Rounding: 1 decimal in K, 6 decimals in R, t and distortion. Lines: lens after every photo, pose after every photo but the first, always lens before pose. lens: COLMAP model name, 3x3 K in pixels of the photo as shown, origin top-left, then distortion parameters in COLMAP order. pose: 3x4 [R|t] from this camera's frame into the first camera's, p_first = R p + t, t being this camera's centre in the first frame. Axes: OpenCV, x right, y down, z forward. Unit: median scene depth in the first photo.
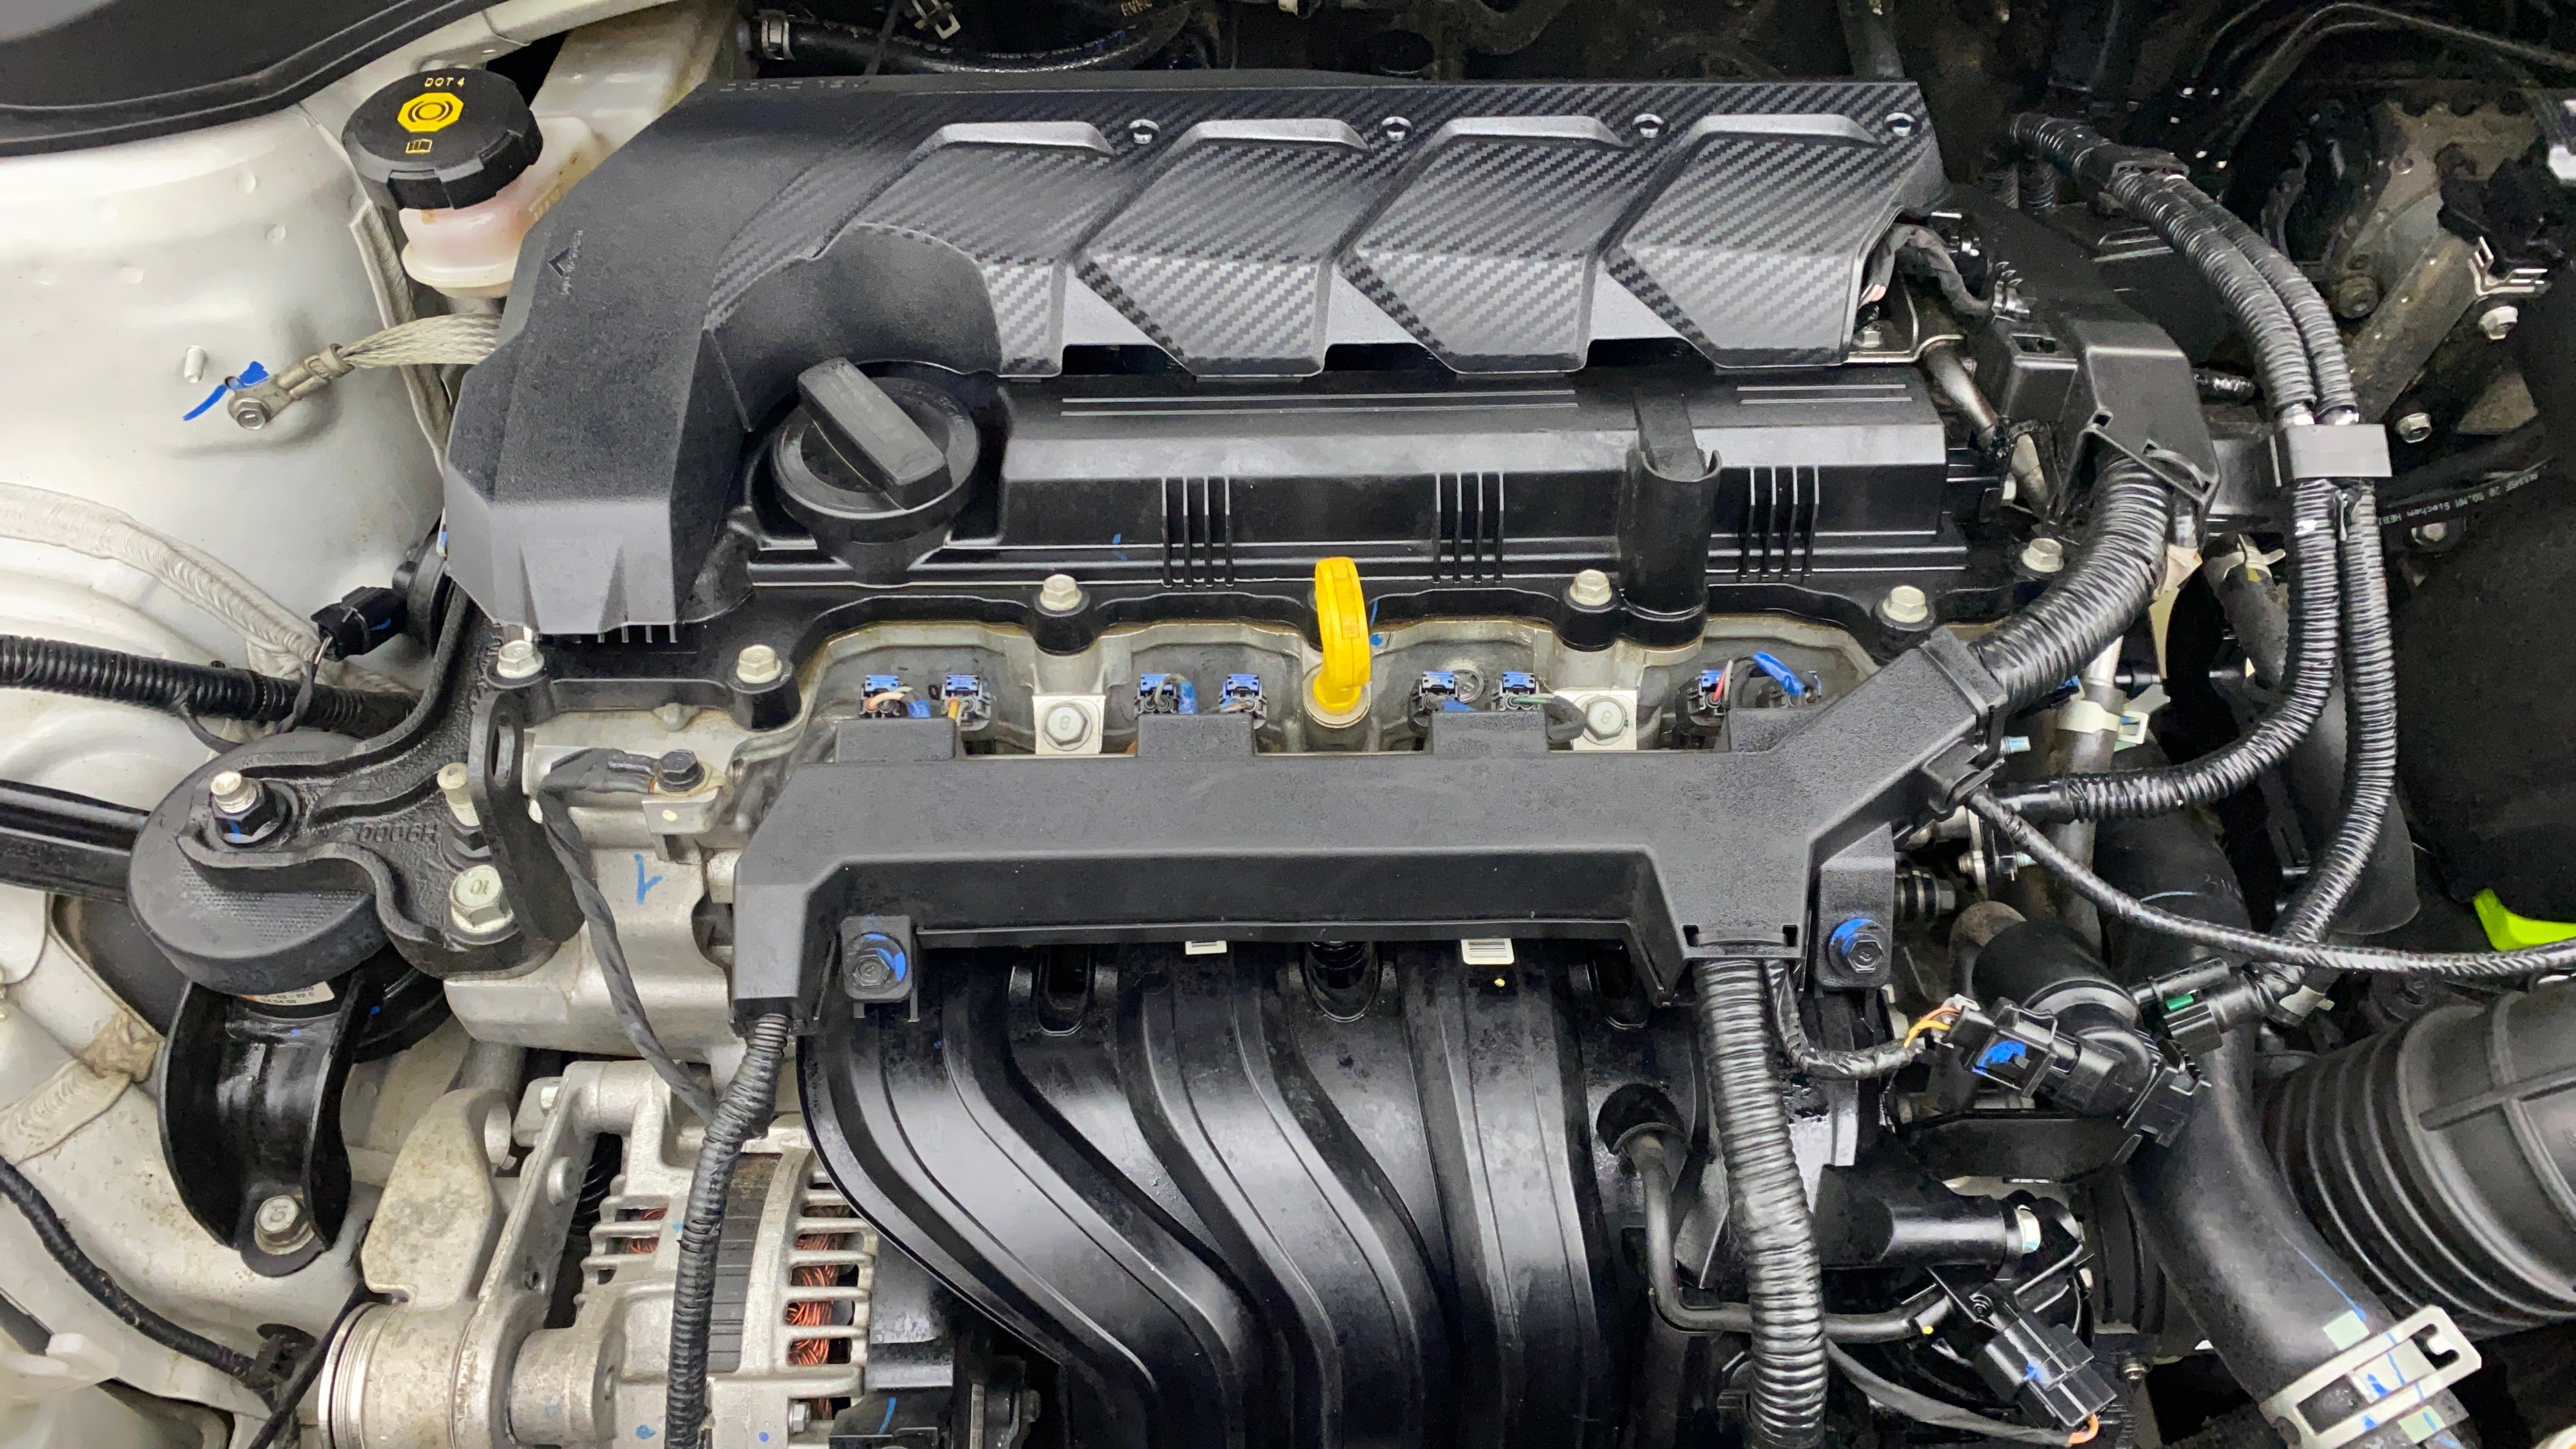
lens RADIAL K [[1862.4, 0, 1269.8], [0, 1862.4, 725.5], [0, 0, 1]] dist [0.030256, -0.036775]
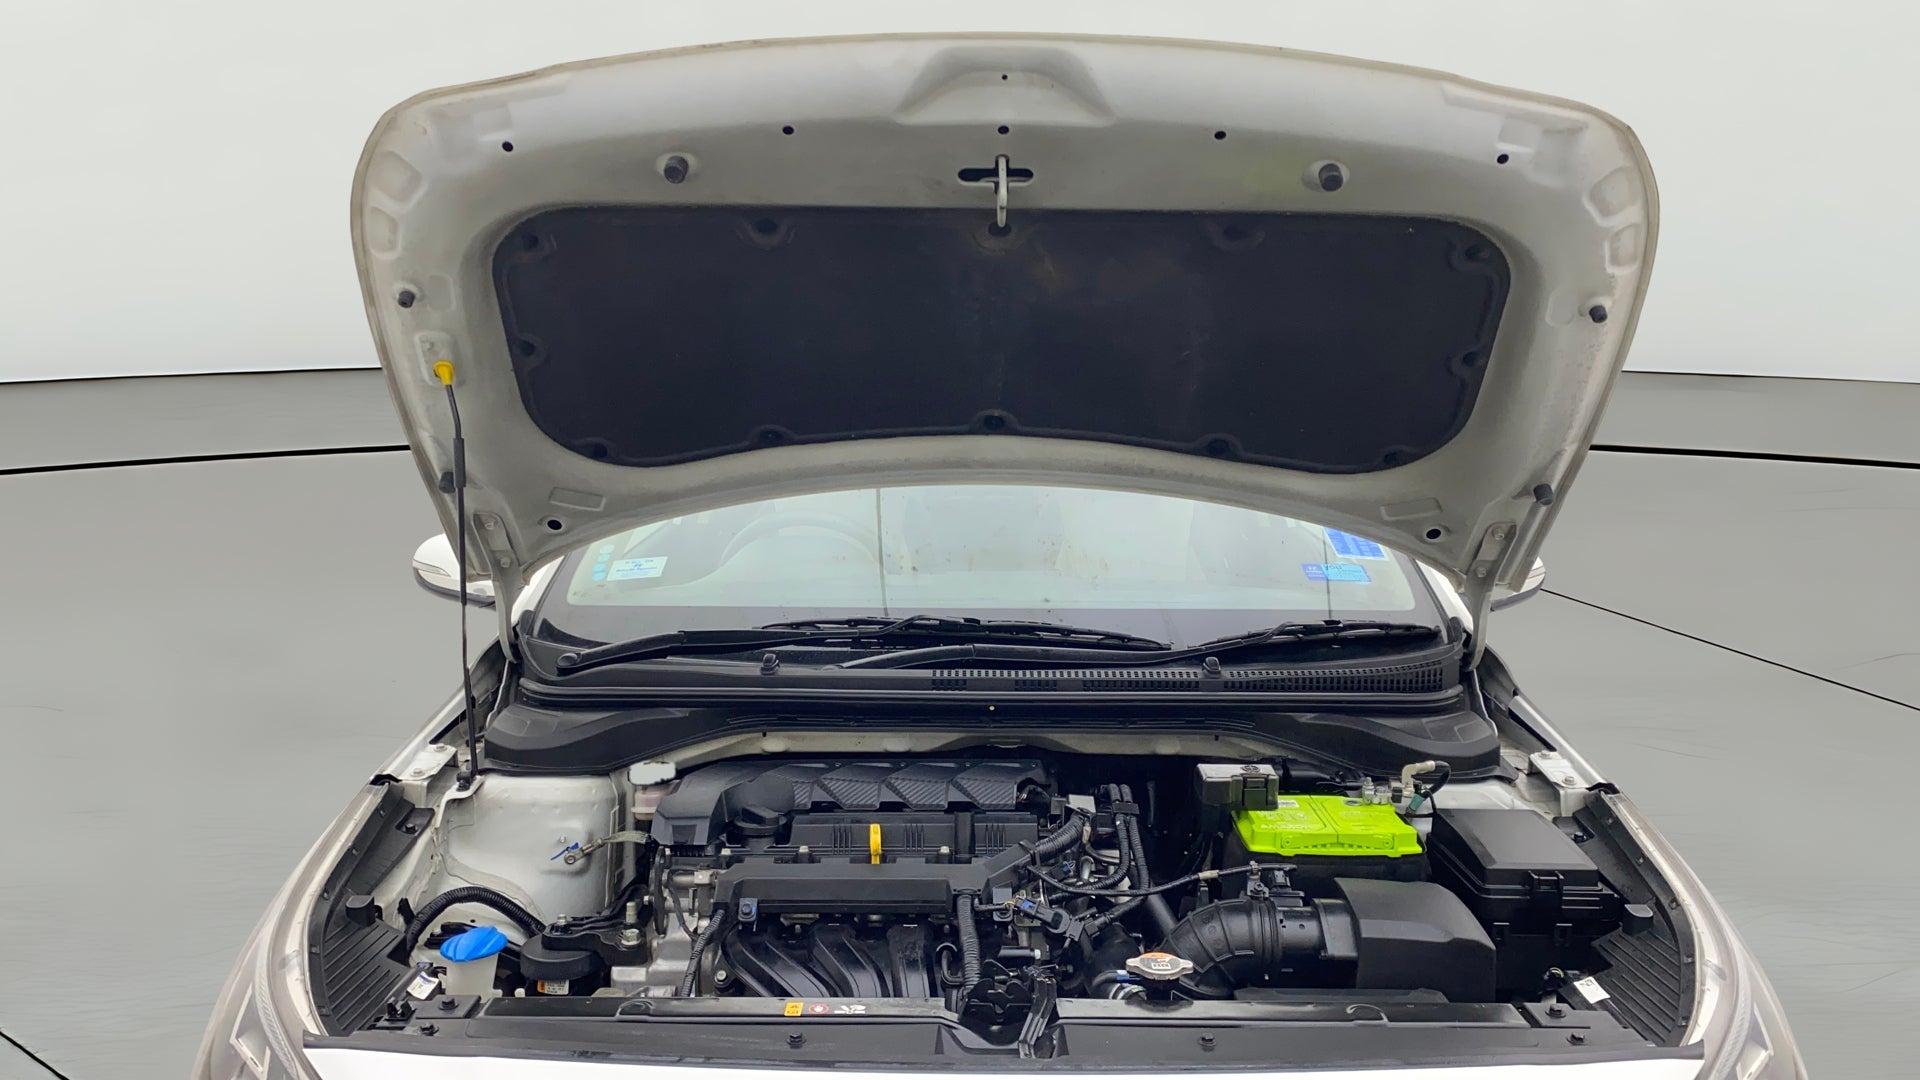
lens RADIAL K [[1388.1, 0, 970.2], [0, 1388.1, 529.9], [0, 0, 1]] dist [0.030256, -0.036775]
pose [[0.999829, -0.001896, -0.018374, 0.272101], [-0.012212, 0.678441, -0.734553, 1.526020], [0.013859, 0.734652, 0.678302, -1.362450]]
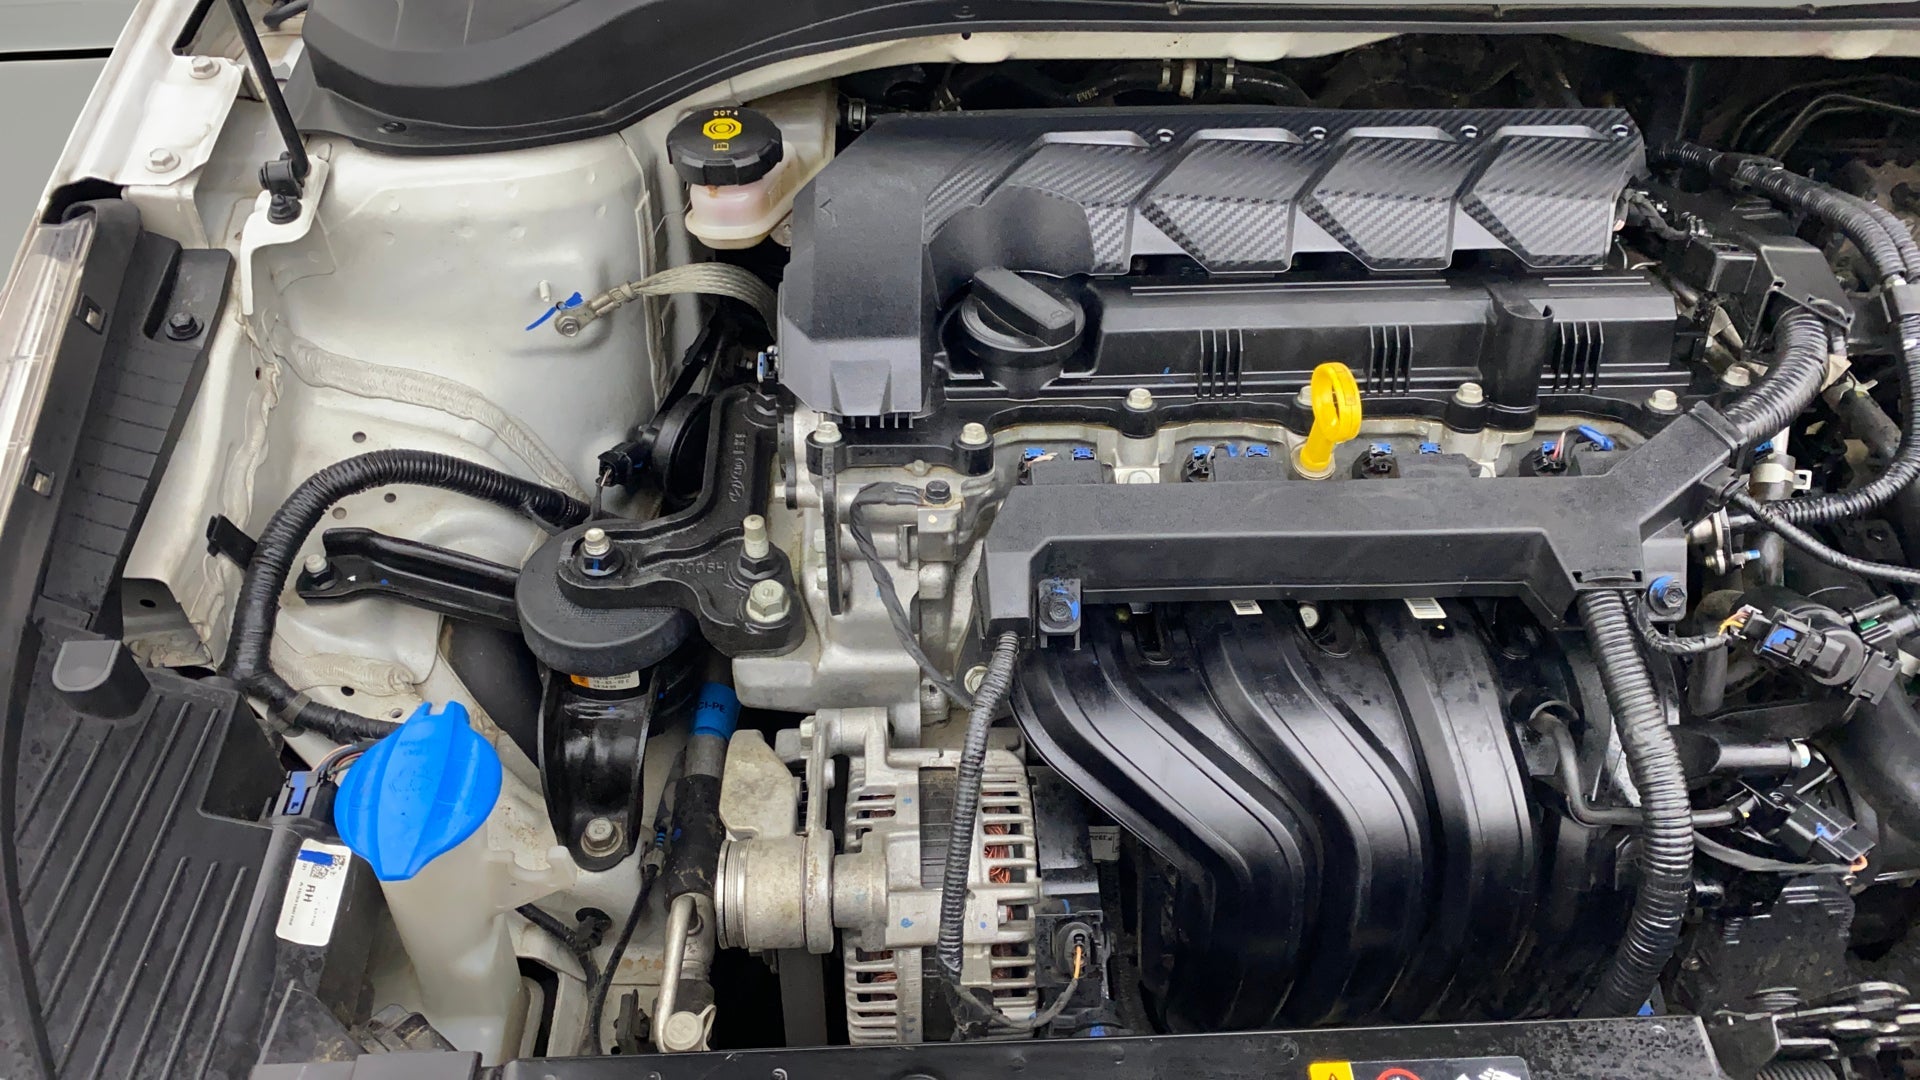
lens RADIAL K [[1388.1, 0, 969.9], [0, 1388.1, 530.8], [0, 0, 1]] dist [0.030256, -0.036775]
pose [[0.999666, -0.009252, 0.024122, -0.284697], [0.012411, 0.990864, -0.134292, 0.196856], [-0.022659, 0.134547, 0.990648, -0.167725]]
